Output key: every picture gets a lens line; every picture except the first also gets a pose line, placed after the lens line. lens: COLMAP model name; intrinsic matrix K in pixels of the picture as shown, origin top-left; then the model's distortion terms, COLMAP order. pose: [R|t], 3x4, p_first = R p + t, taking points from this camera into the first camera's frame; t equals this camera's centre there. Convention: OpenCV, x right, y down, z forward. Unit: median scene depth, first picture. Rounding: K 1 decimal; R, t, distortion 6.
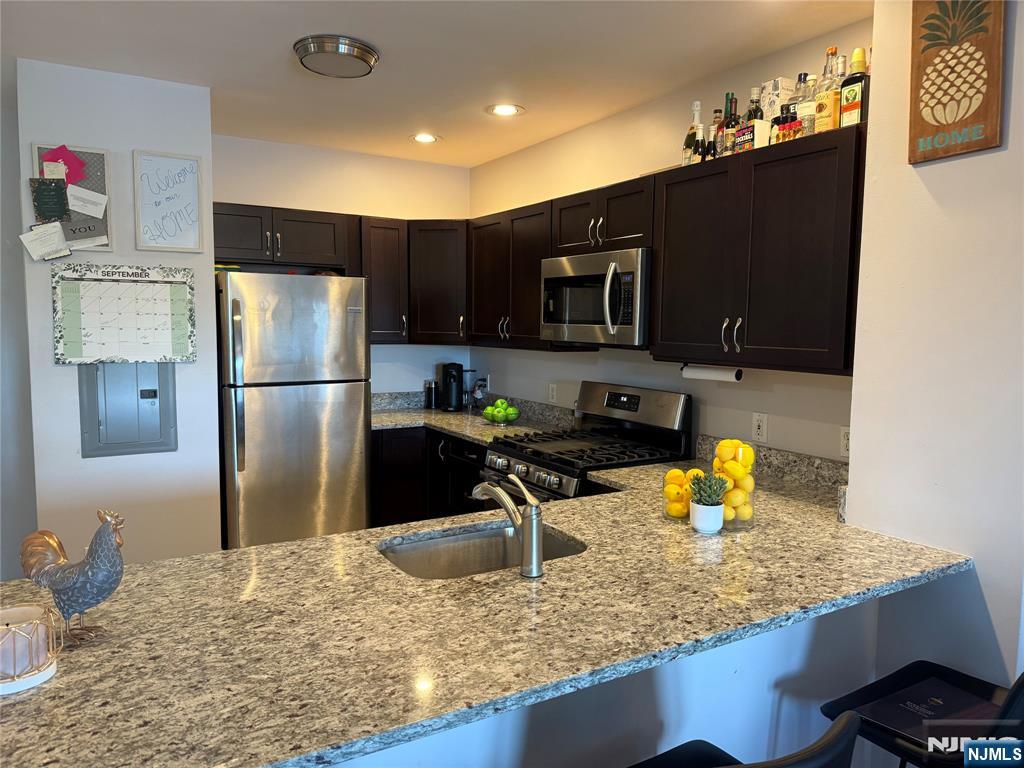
lens RADIAL K [[719.6, 0, 507.8], [0, 719.6, 359.3], [0, 0, 1]] dist [0.051733, -0.072681]
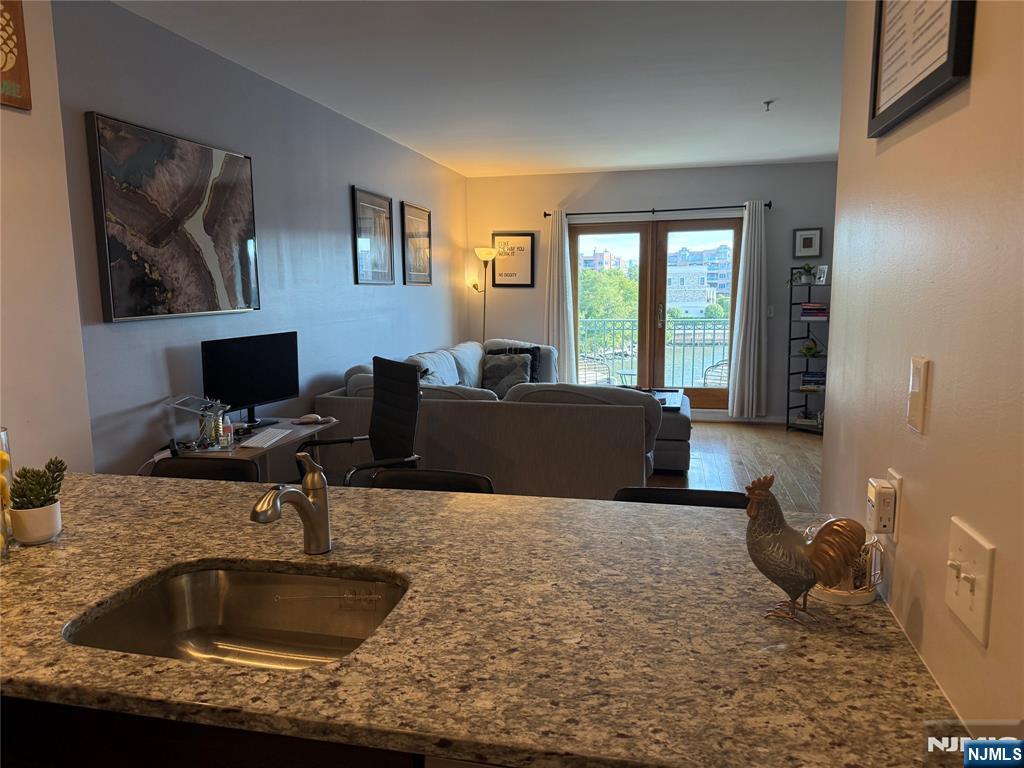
lens RADIAL K [[719.6, 0, 505.0], [0, 719.6, 393.9], [0, 0, 1]] dist [0.051733, -0.072681]
pose [[-0.723284, -0.108631, 0.681953, -0.698987], [0.044166, 0.978250, 0.202672, -0.057889], [-0.689137, 0.176709, -0.702755, 1.394987]]
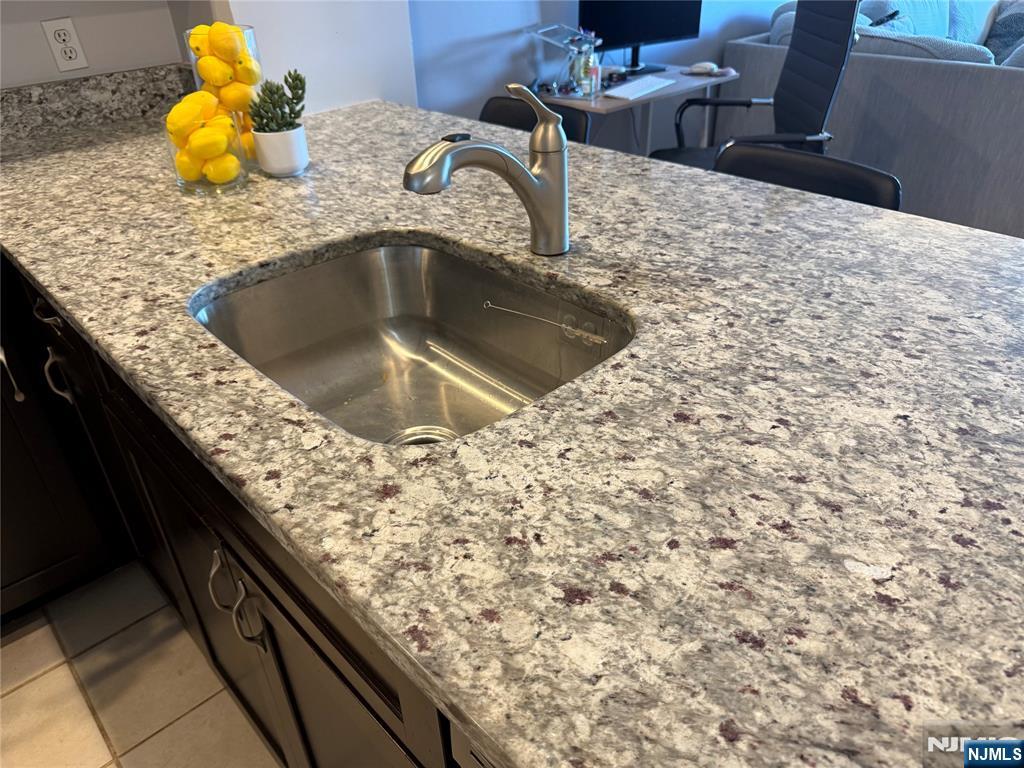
lens RADIAL K [[719.6, 0, 508.3], [0, 719.6, 389.6], [0, 0, 1]] dist [0.051733, -0.072681]
pose [[-0.214965, -0.531879, 0.819082, -0.494946], [0.089773, 0.824377, 0.558877, 0.056842], [-0.972487, 0.193671, -0.129464, 1.103474]]
